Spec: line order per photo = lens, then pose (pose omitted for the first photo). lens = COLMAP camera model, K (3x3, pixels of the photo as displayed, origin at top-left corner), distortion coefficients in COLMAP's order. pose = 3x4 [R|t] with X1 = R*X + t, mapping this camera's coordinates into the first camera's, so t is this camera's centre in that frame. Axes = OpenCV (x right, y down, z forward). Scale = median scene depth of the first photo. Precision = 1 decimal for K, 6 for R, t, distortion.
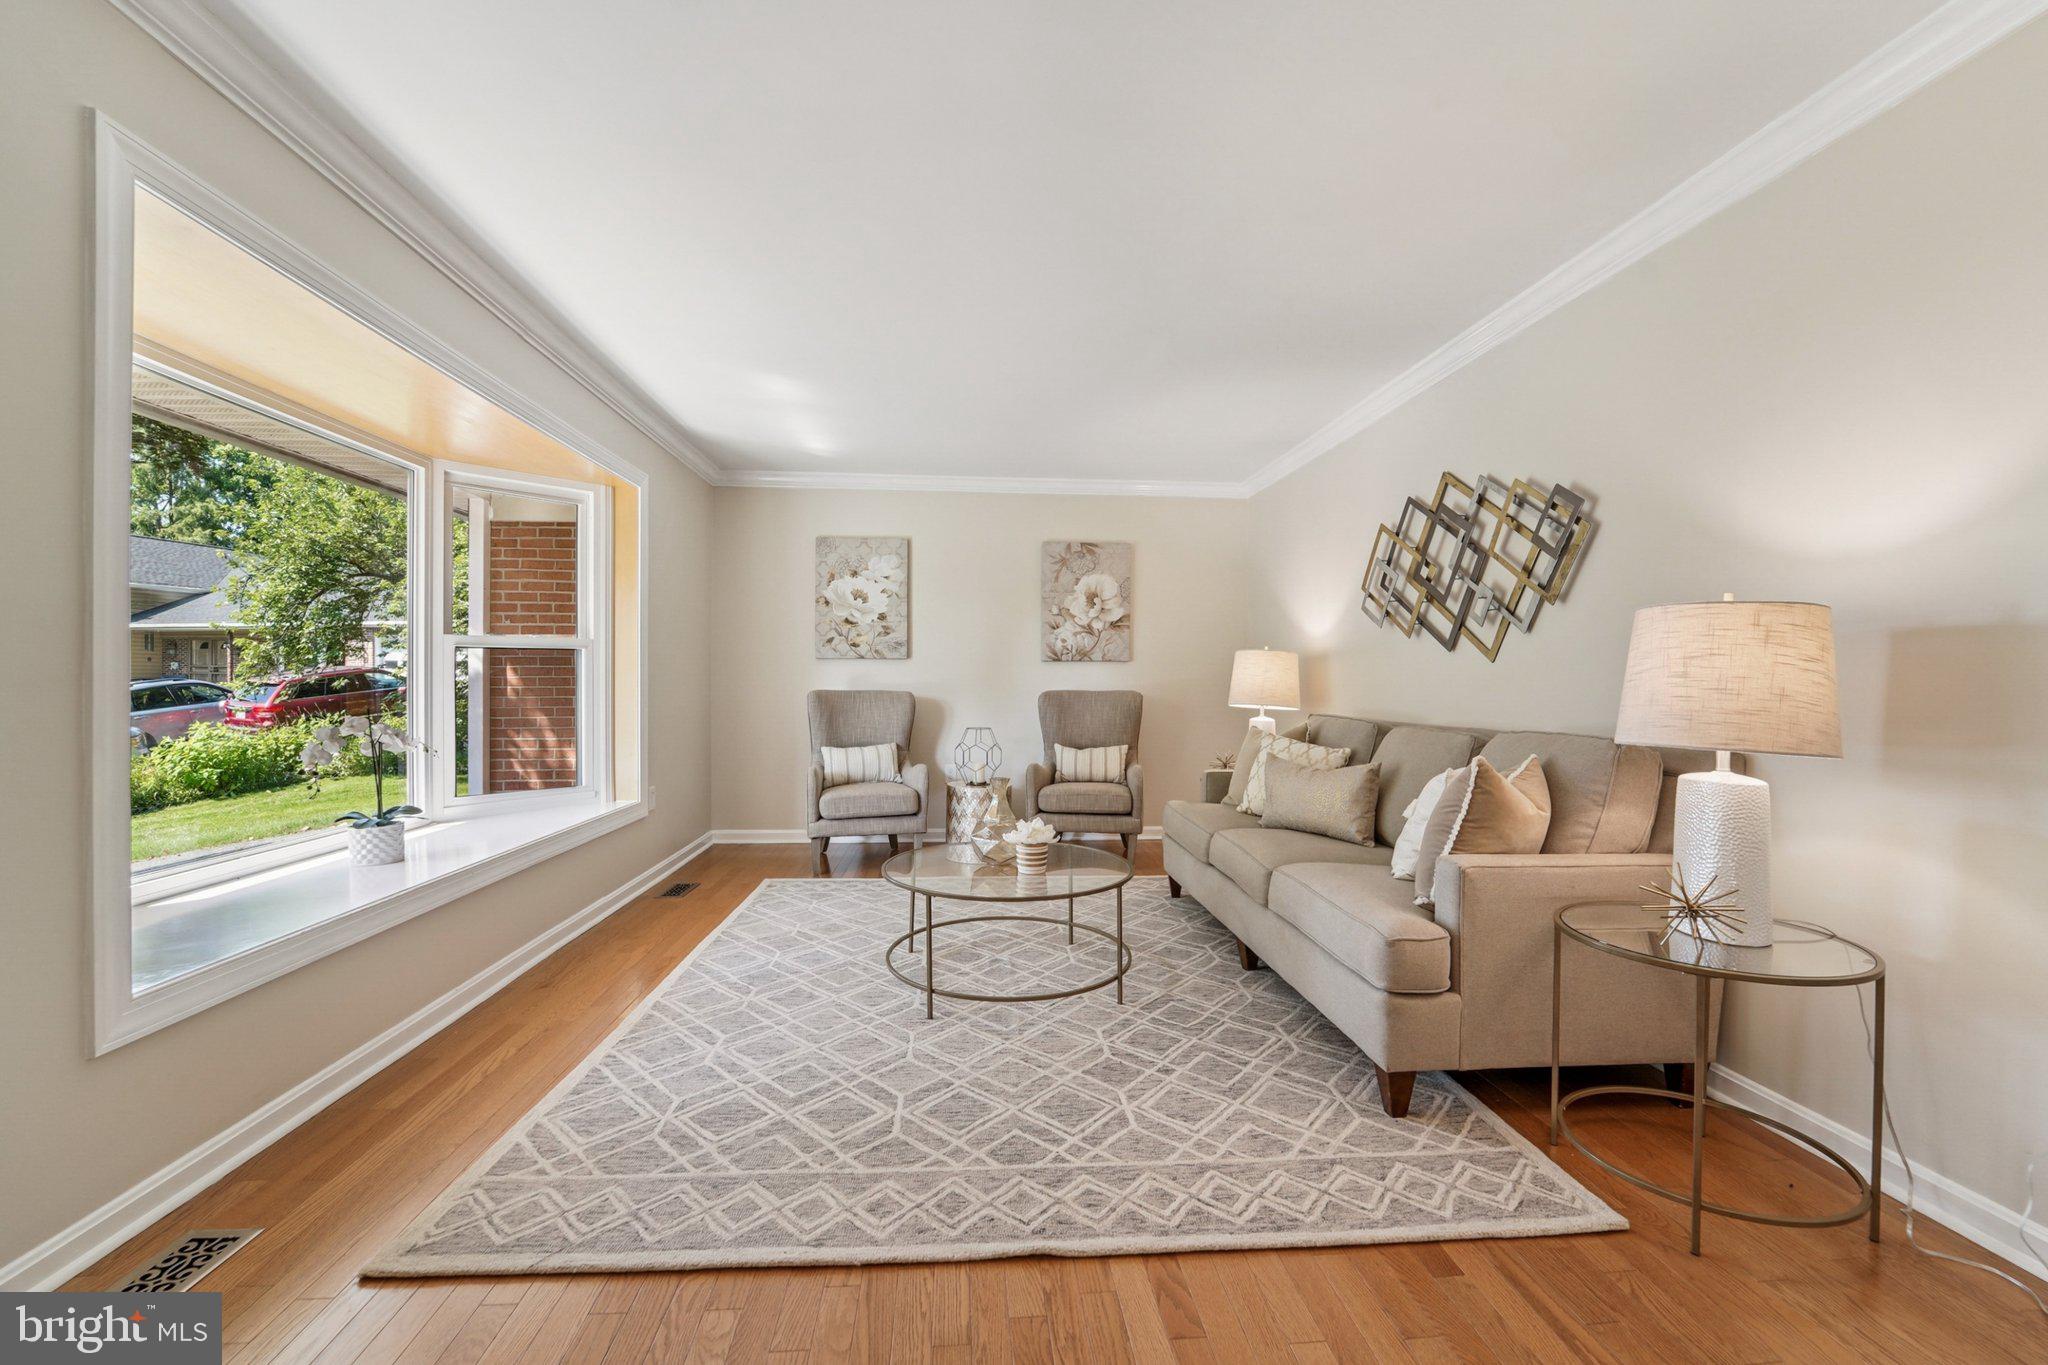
lens RADIAL K [[836.5, 0, 1030.1], [0, 836.5, 683.8], [0, 0, 1]] dist [-0.011608, 0.000086]
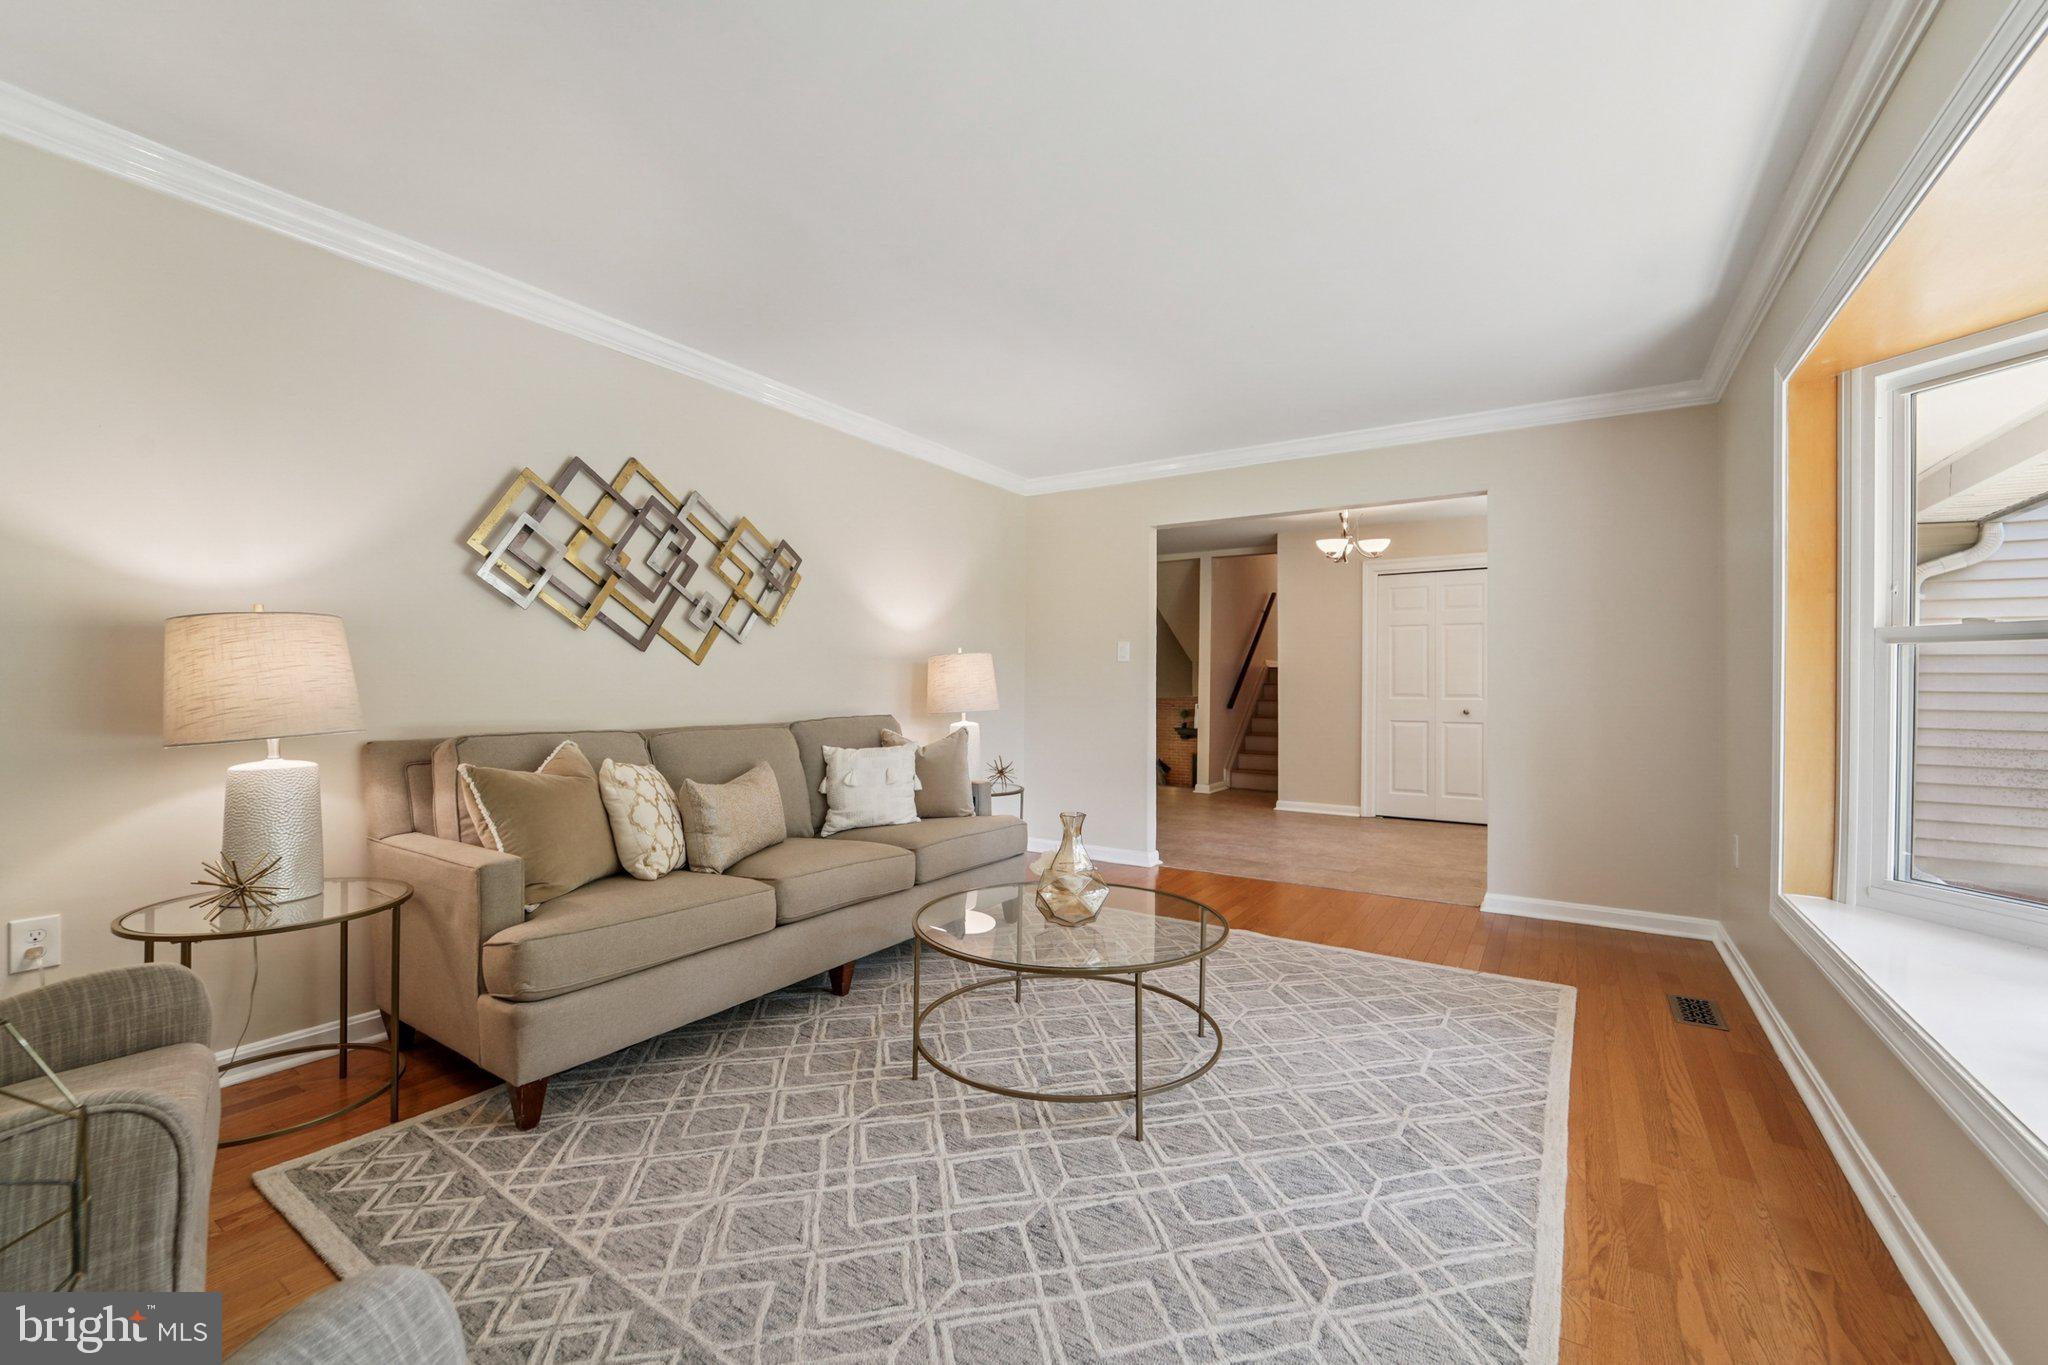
lens RADIAL K [[836.5, 0, 1023.9], [0, 836.5, 686.8], [0, 0, 1]] dist [-0.011608, 0.000086]
pose [[-0.786397, -0.012252, 0.617600, -0.477556], [-0.006986, 0.999916, 0.010941, -0.013998], [-0.617682, 0.004290, -0.786417, 1.631844]]
